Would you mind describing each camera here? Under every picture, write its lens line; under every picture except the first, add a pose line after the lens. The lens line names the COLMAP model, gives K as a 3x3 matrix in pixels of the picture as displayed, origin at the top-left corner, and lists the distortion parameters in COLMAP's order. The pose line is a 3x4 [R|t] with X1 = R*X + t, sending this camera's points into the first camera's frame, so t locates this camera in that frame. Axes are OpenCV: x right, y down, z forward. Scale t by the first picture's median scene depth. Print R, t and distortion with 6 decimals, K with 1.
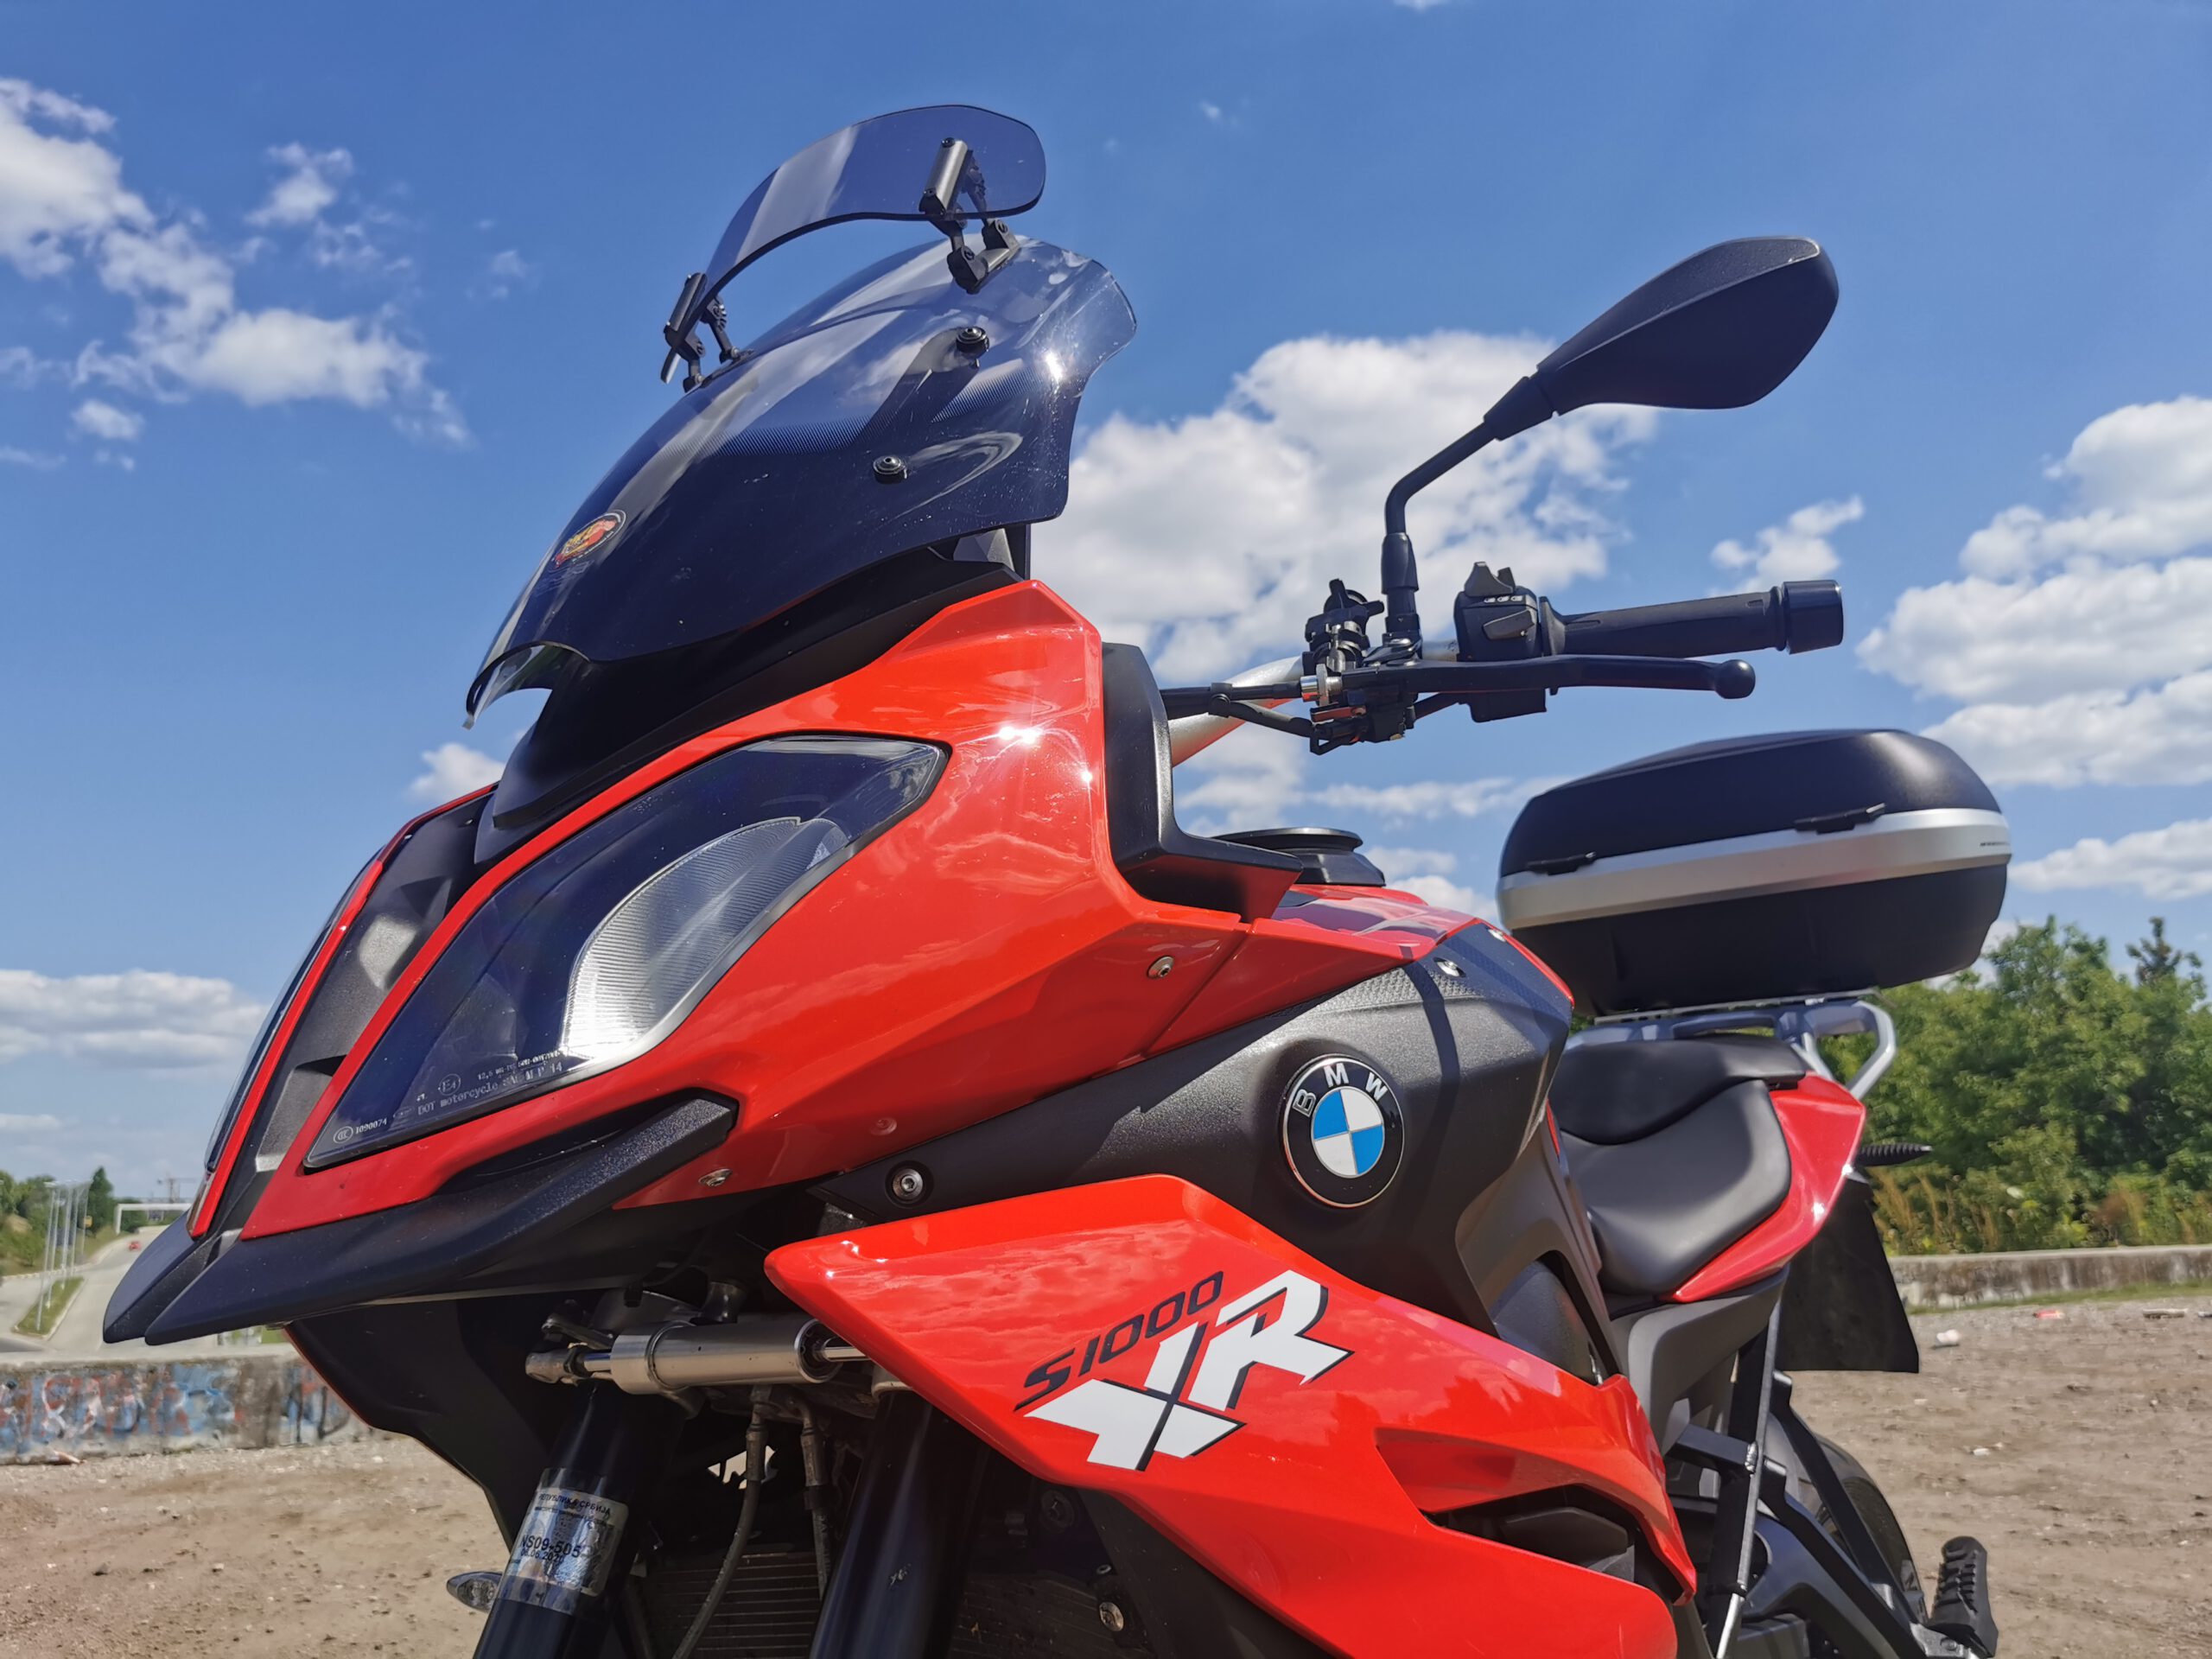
lens RADIAL K [[1738.2, 0, 1078.5], [0, 1738.2, 832.7], [0, 0, 1]] dist [0.009448, -0.005719]
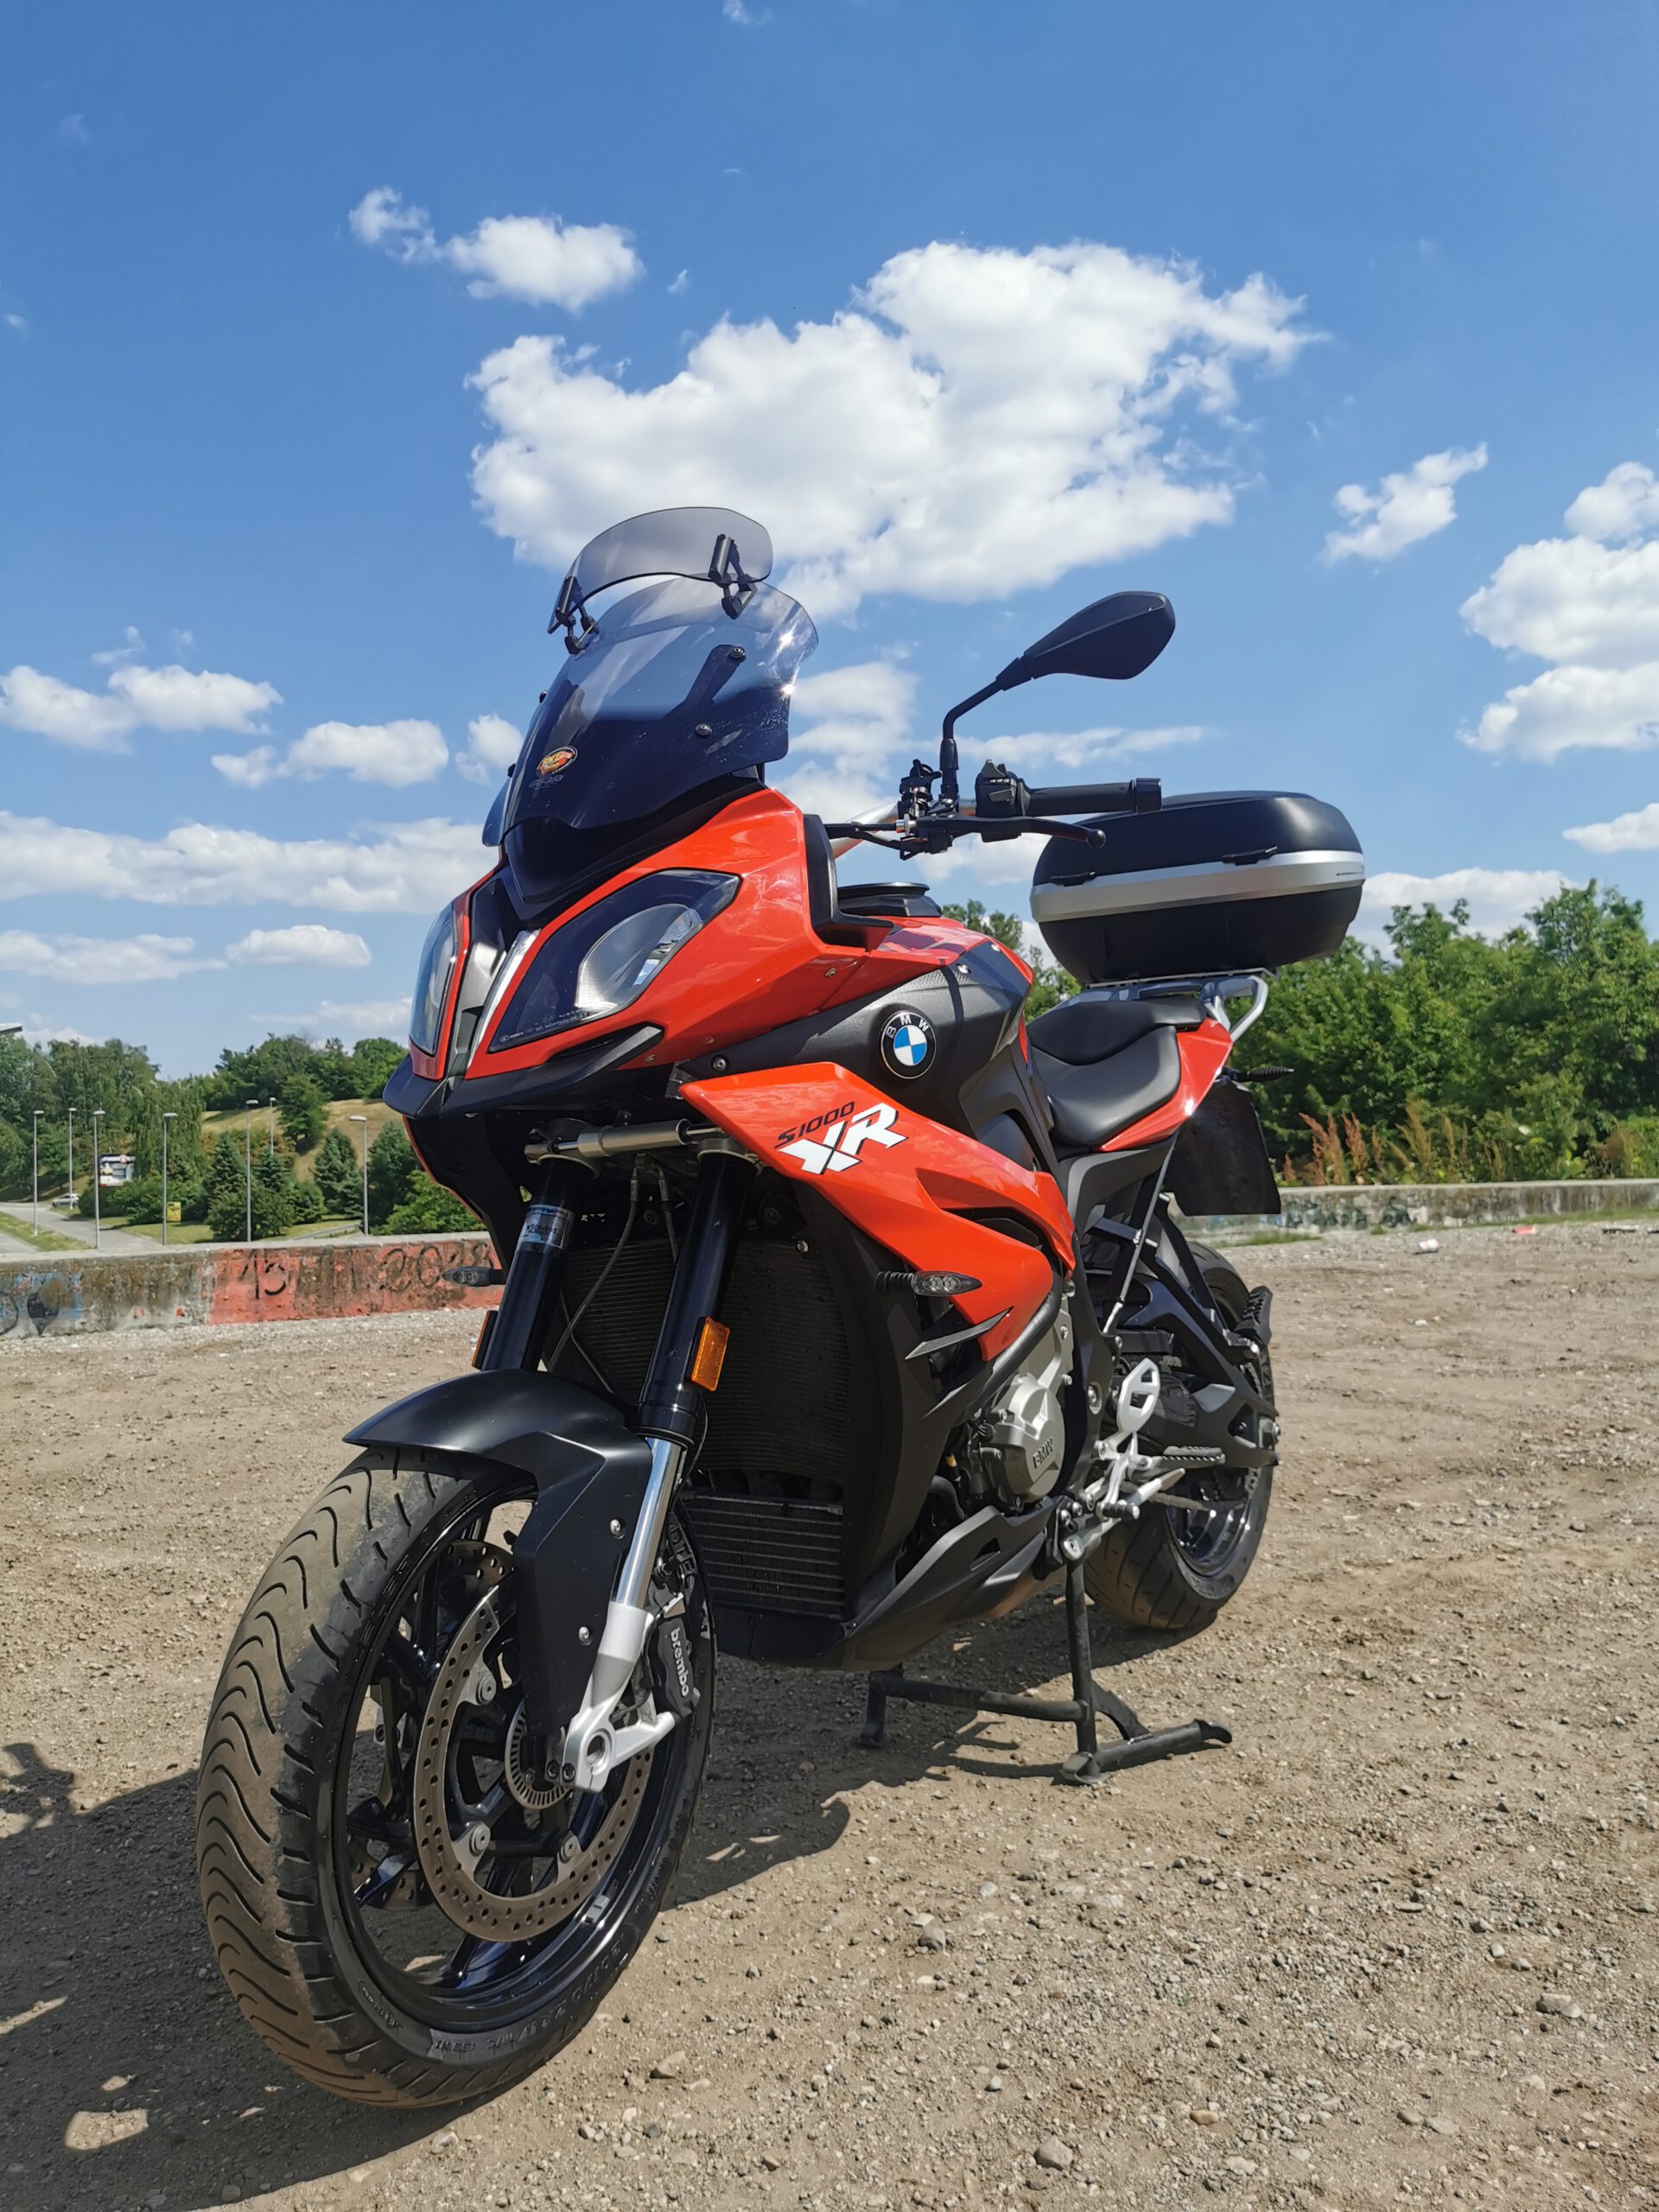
lens RADIAL K [[1738.2, 0, 821.1], [0, 1738.2, 1107.1], [0, 0, 1]] dist [0.009448, -0.005719]
pose [[0.996388, 0.006575, 0.084661, -0.060150], [-0.022406, 0.982021, 0.187439, -0.067723], [-0.081907, -0.188659, 0.978621, -0.486294]]
